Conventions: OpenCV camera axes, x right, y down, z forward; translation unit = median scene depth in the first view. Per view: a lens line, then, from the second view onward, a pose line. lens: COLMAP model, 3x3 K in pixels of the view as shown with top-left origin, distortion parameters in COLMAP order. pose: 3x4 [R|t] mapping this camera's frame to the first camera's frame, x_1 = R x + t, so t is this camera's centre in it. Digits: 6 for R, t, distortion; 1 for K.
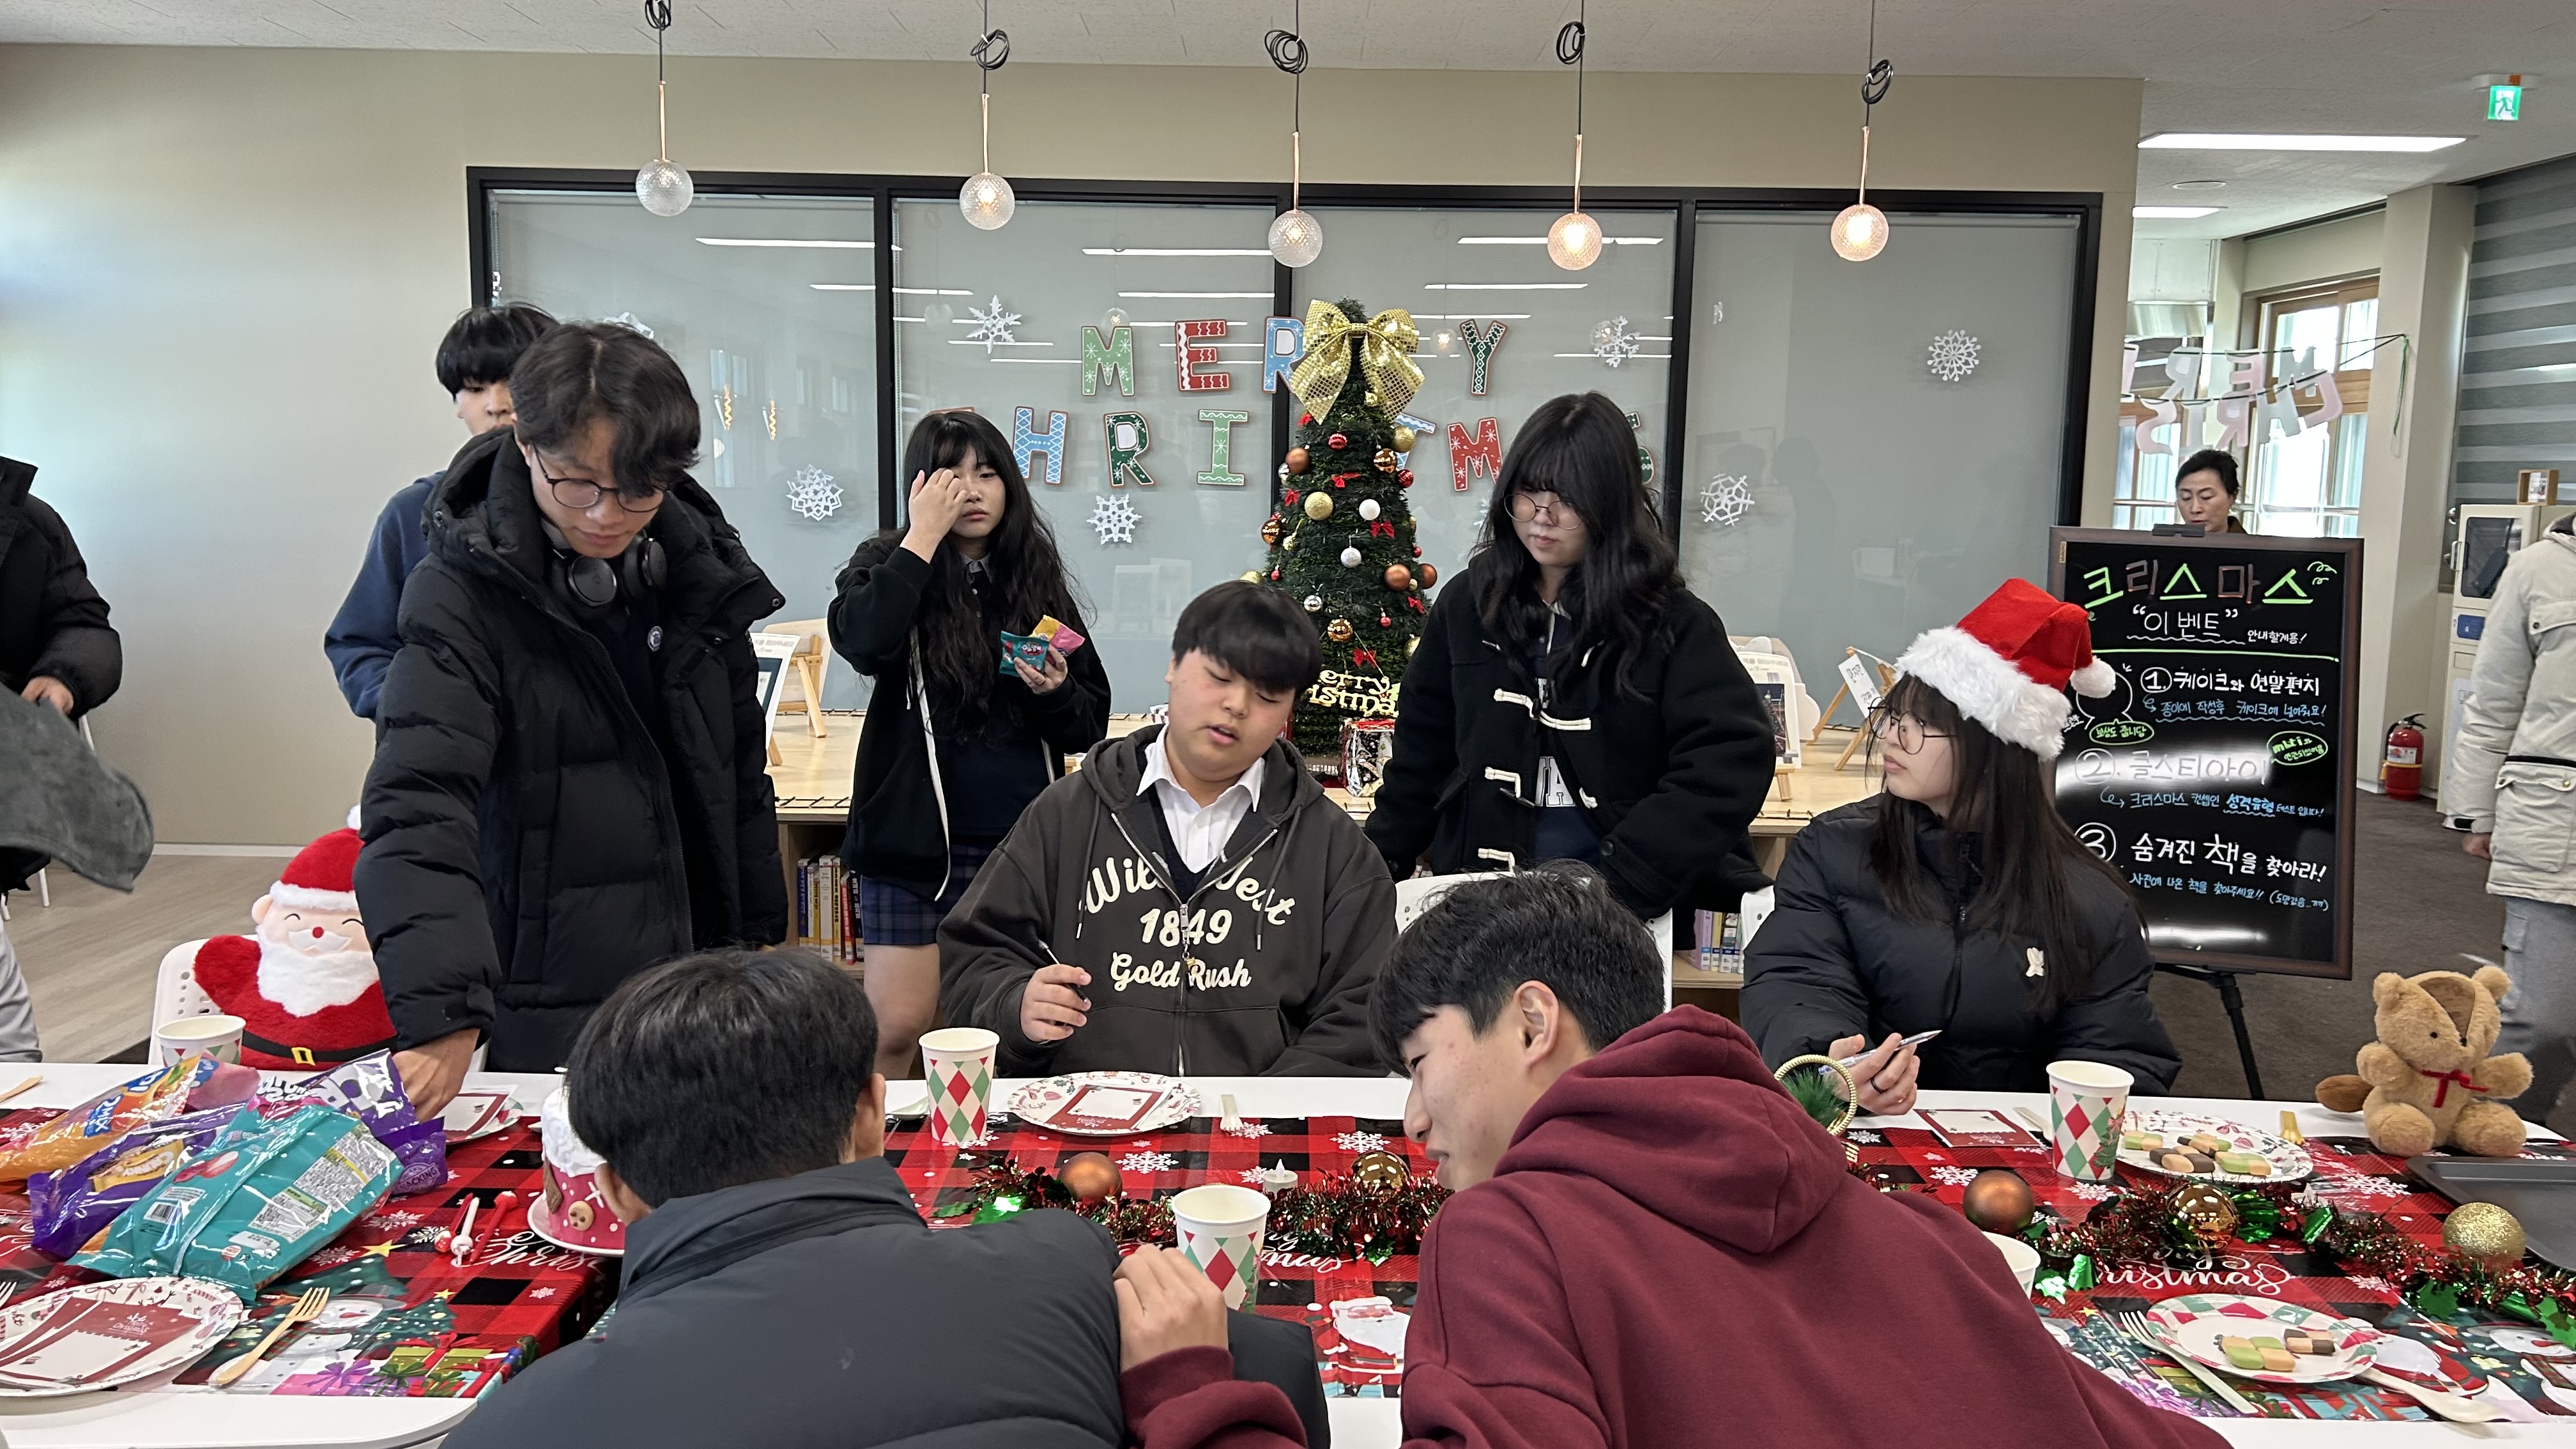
lens RADIAL K [[1900.5, 0, 1288.0], [0, 1900.5, 724.5], [0, 0, 1]] dist [0.062602, -0.108336]
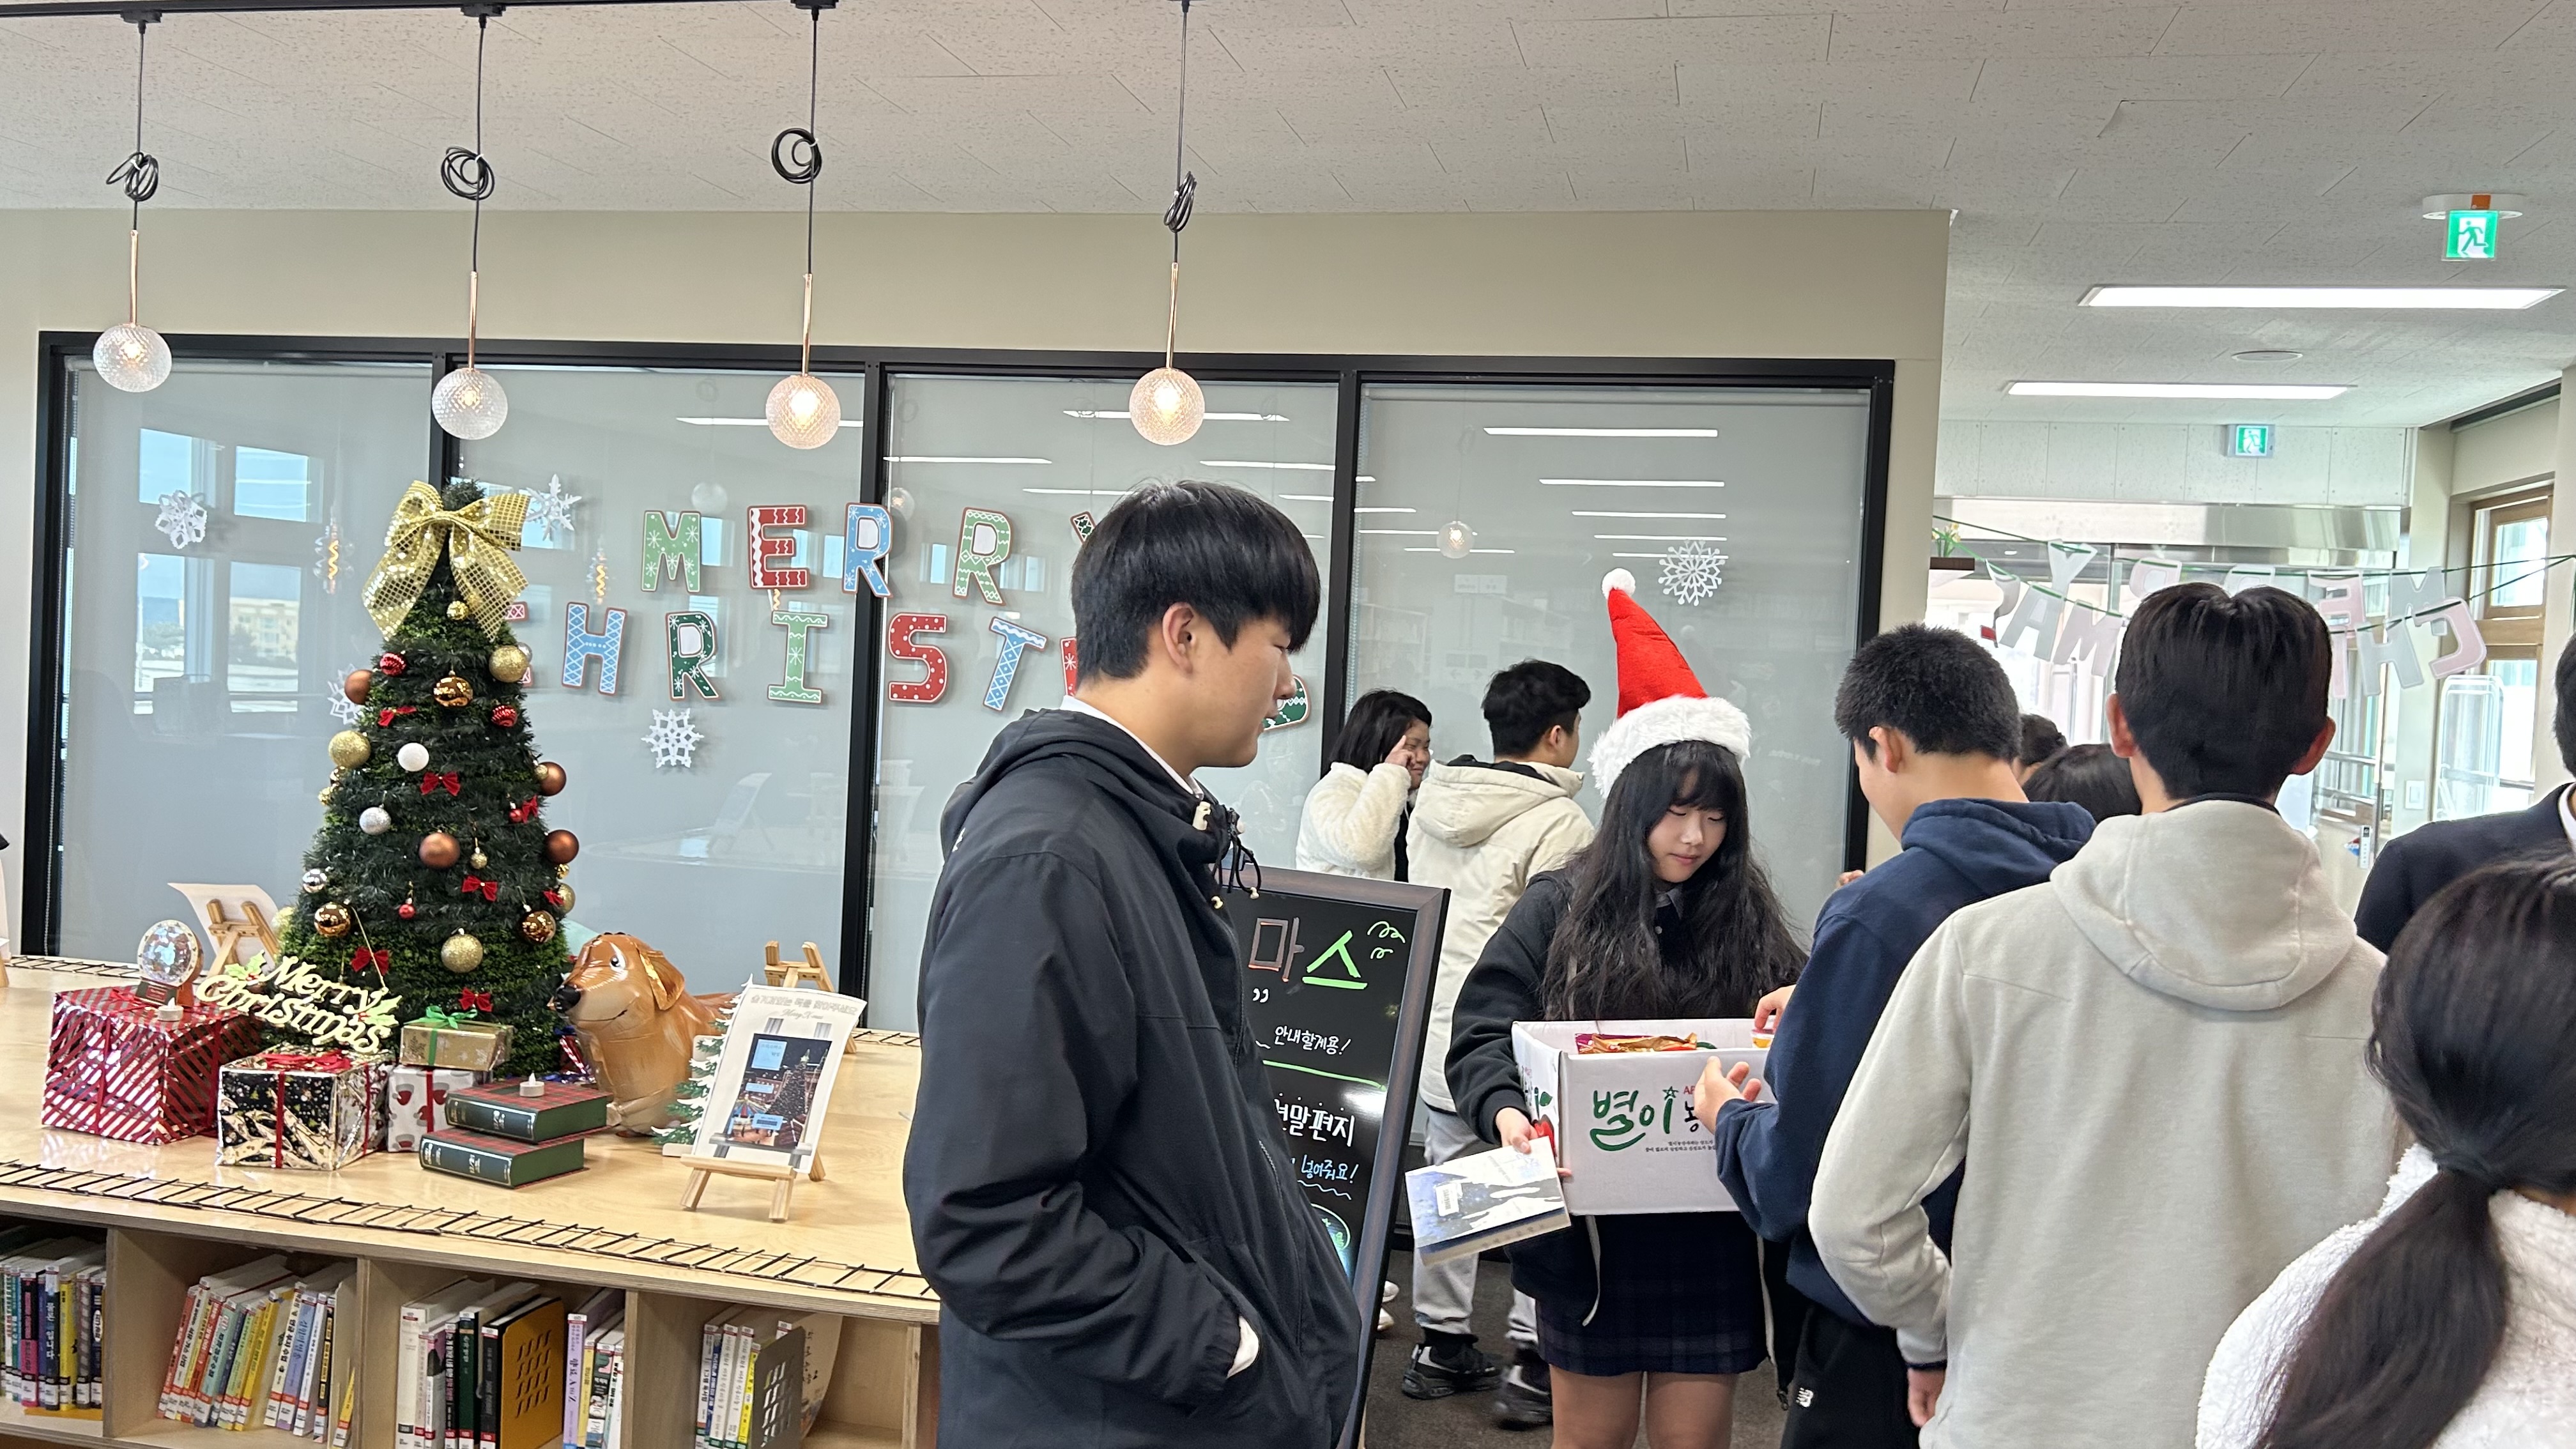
lens RADIAL K [[1997.2, 0, 1283.9], [0, 1997.2, 684.5], [0, 0, 1]] dist [0.006712, -0.001893]
pose [[0.978870, 0.033430, -0.201733, 0.351247], [-0.057421, 0.991789, -0.114269, -0.047309], [0.196257, 0.123438, 0.972752, 0.202121]]
